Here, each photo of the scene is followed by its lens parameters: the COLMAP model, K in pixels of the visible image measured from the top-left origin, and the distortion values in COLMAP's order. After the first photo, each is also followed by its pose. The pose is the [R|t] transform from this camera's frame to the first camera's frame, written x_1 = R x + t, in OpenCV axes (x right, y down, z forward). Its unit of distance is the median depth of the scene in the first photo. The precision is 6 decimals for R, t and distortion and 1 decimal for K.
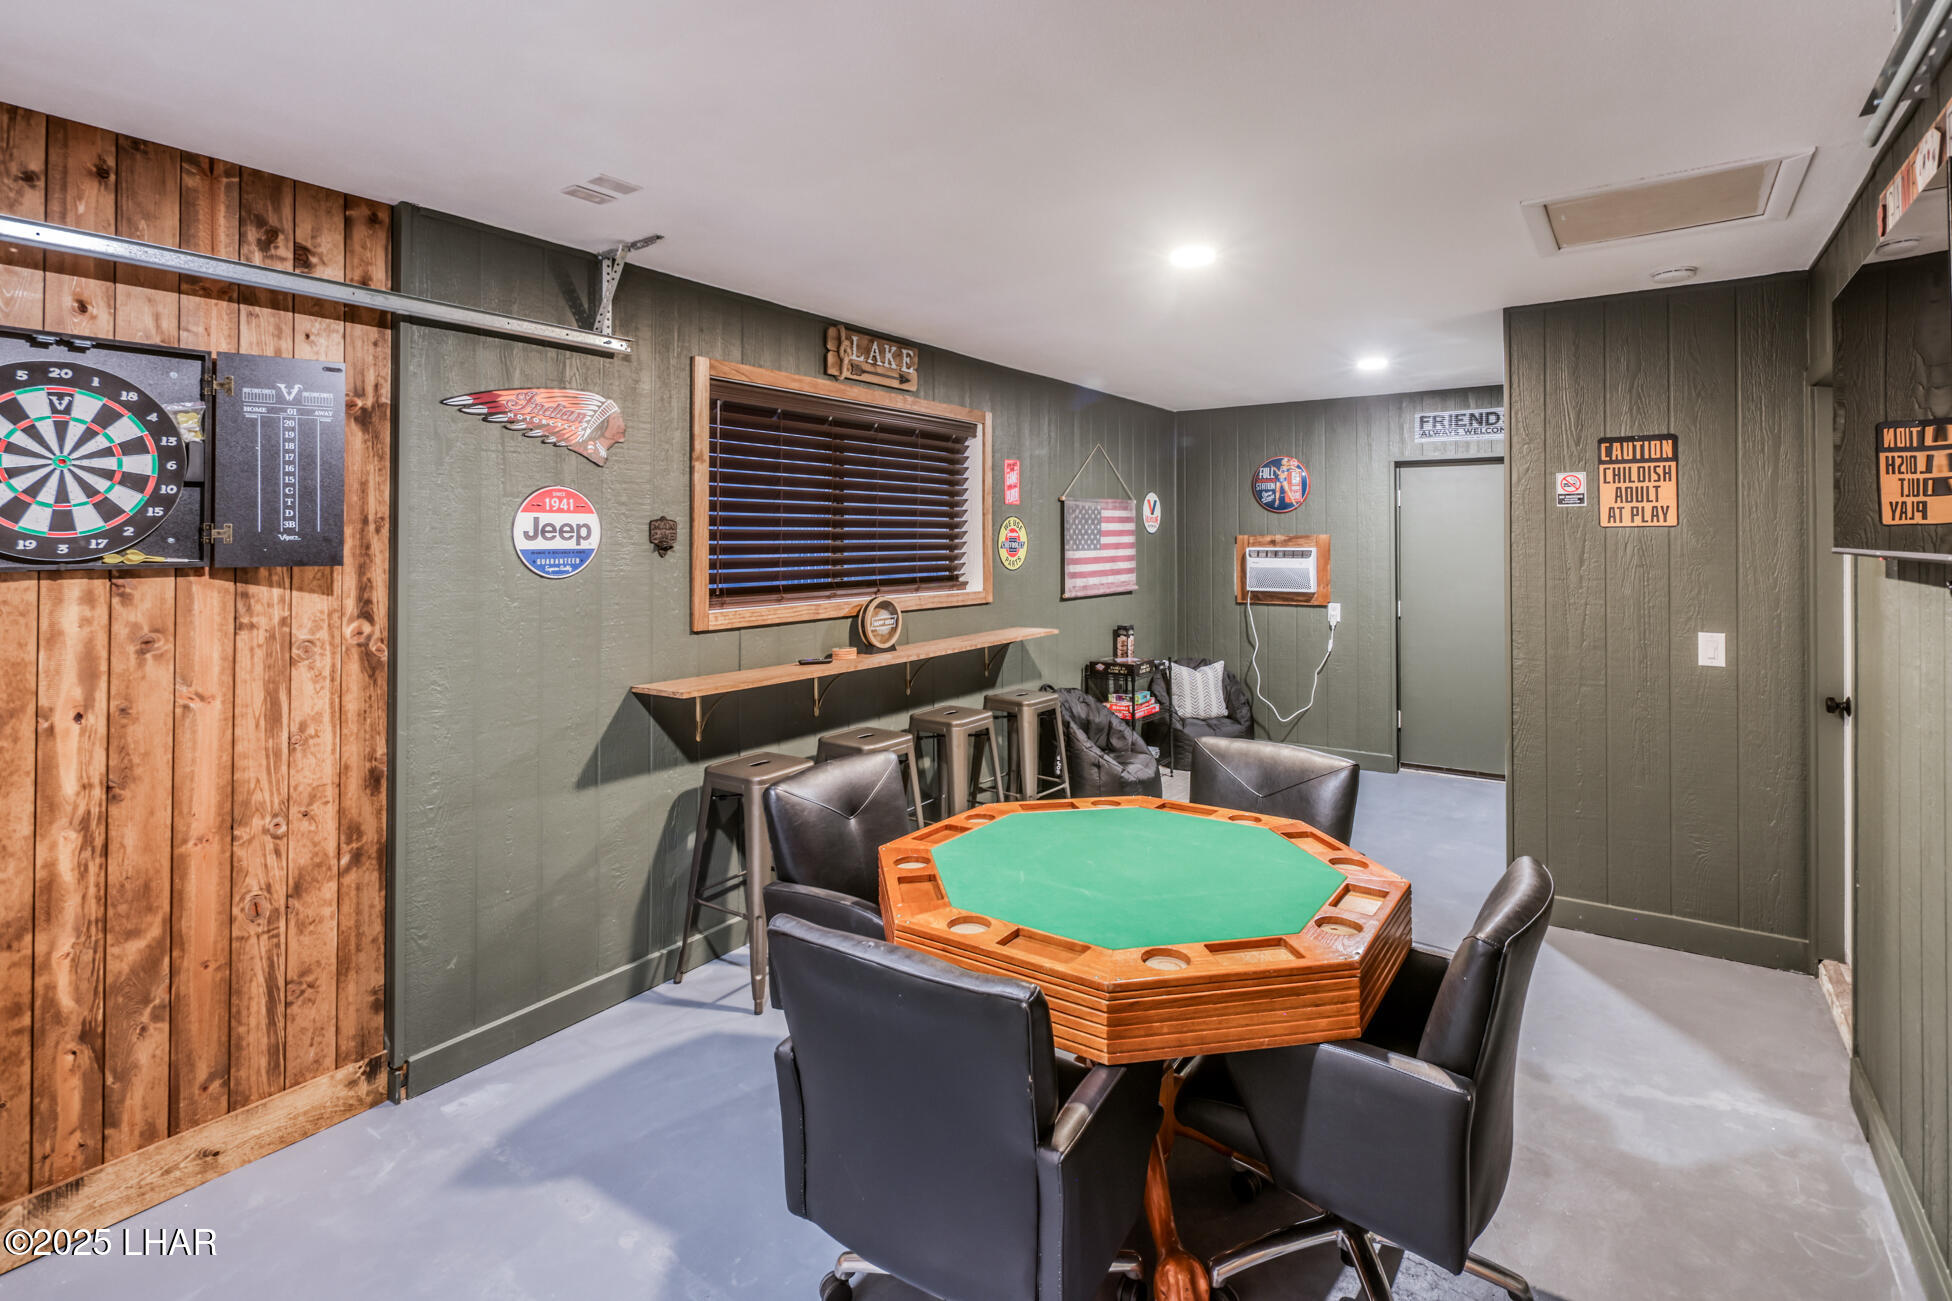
lens RADIAL K [[950.2, 0, 983.8], [0, 950.2, 590.5], [0, 0, 1]] dist [-0.001699, -0.002202]
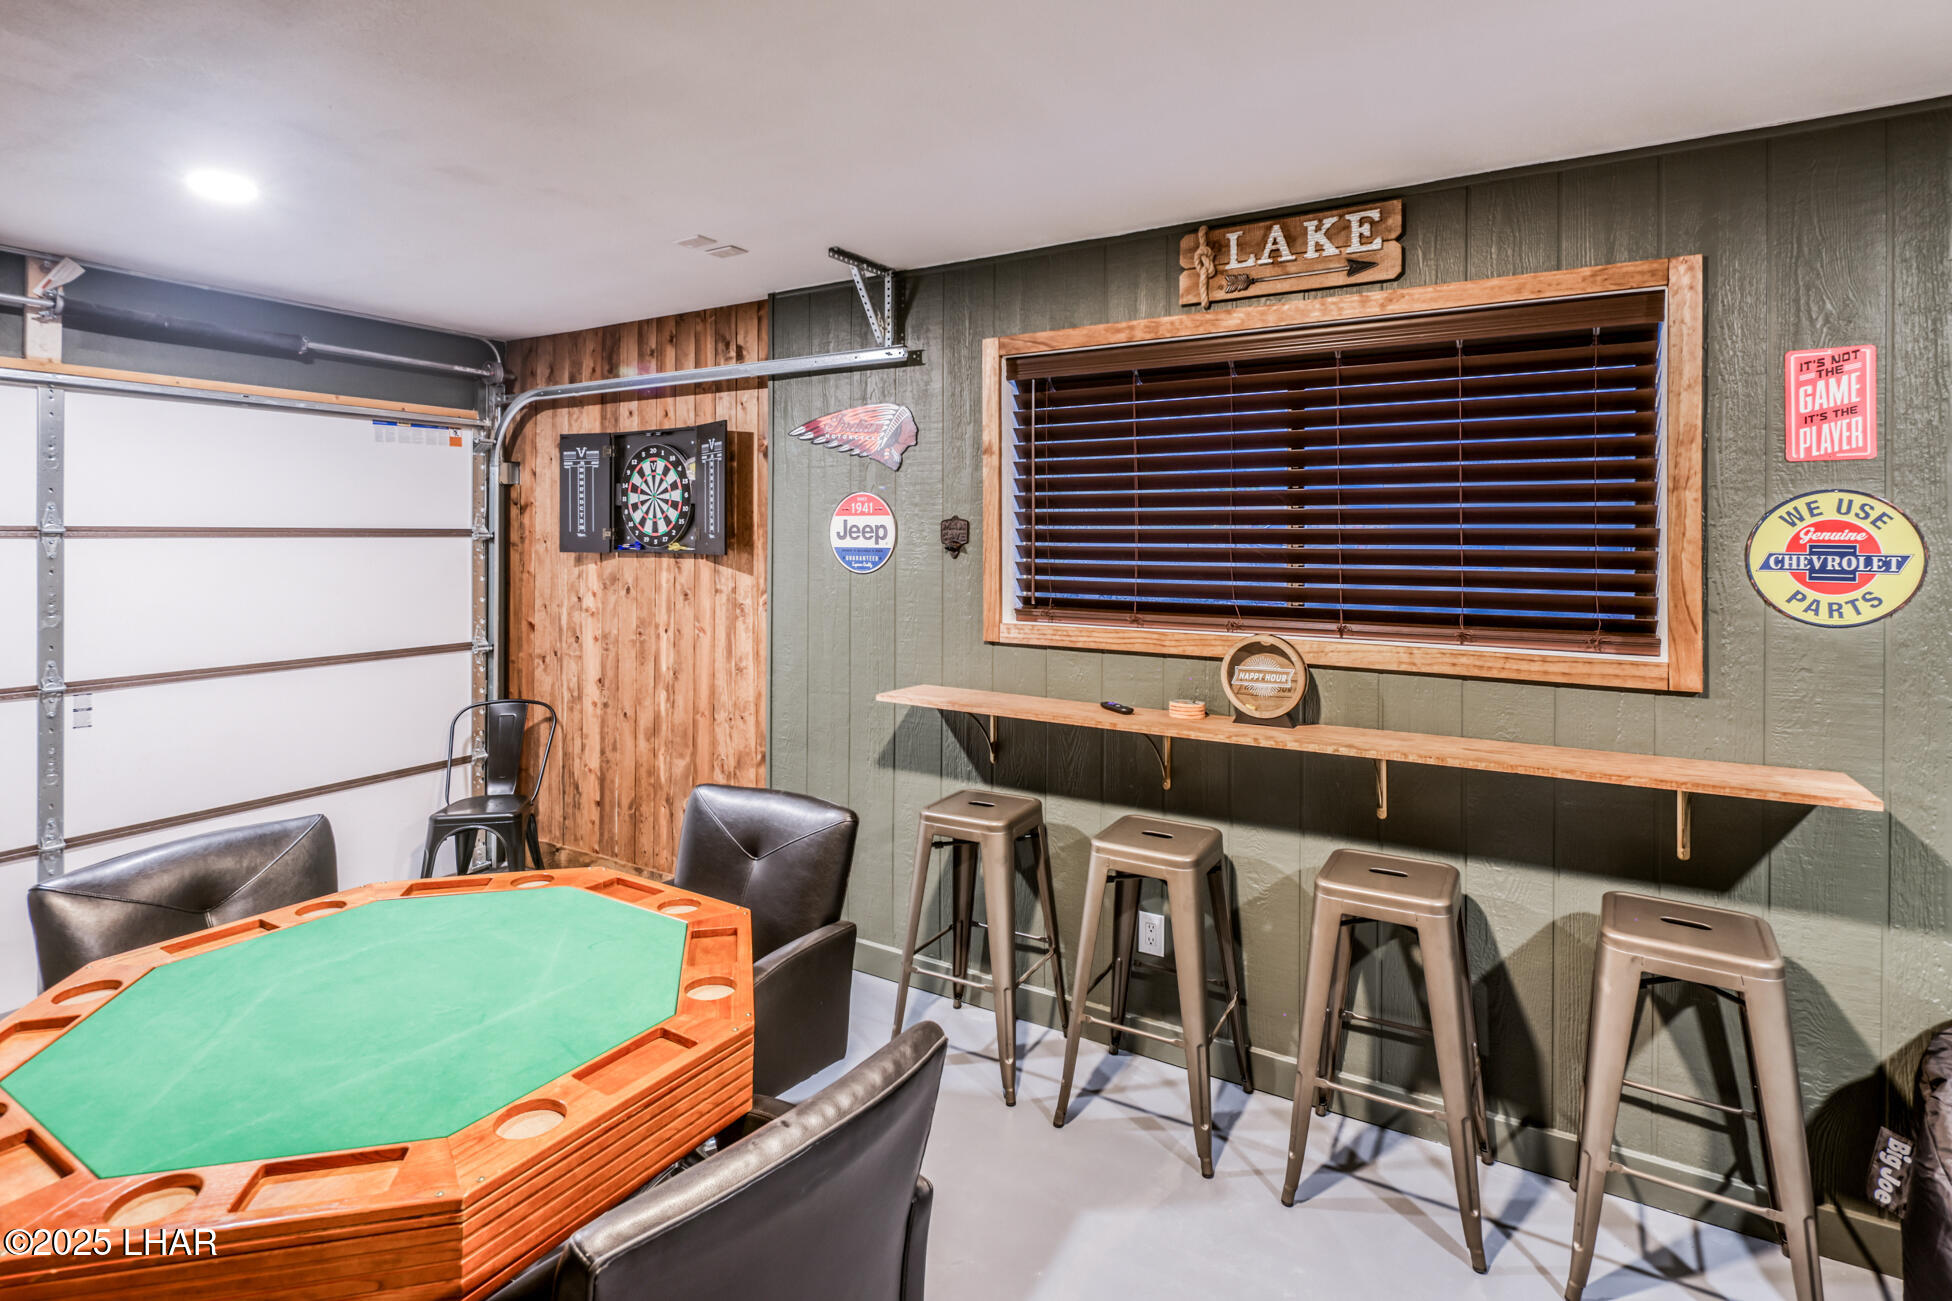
lens RADIAL K [[983.4, 0, 1020.6], [0, 983.4, 576.8], [0, 0, 1]] dist [0.000493, -0.000897]
pose [[0.056868, 0.044396, -0.997394, 0.730136], [-0.059390, 0.997392, 0.041010, -0.067708], [0.996614, 0.056903, 0.059357, 1.113704]]
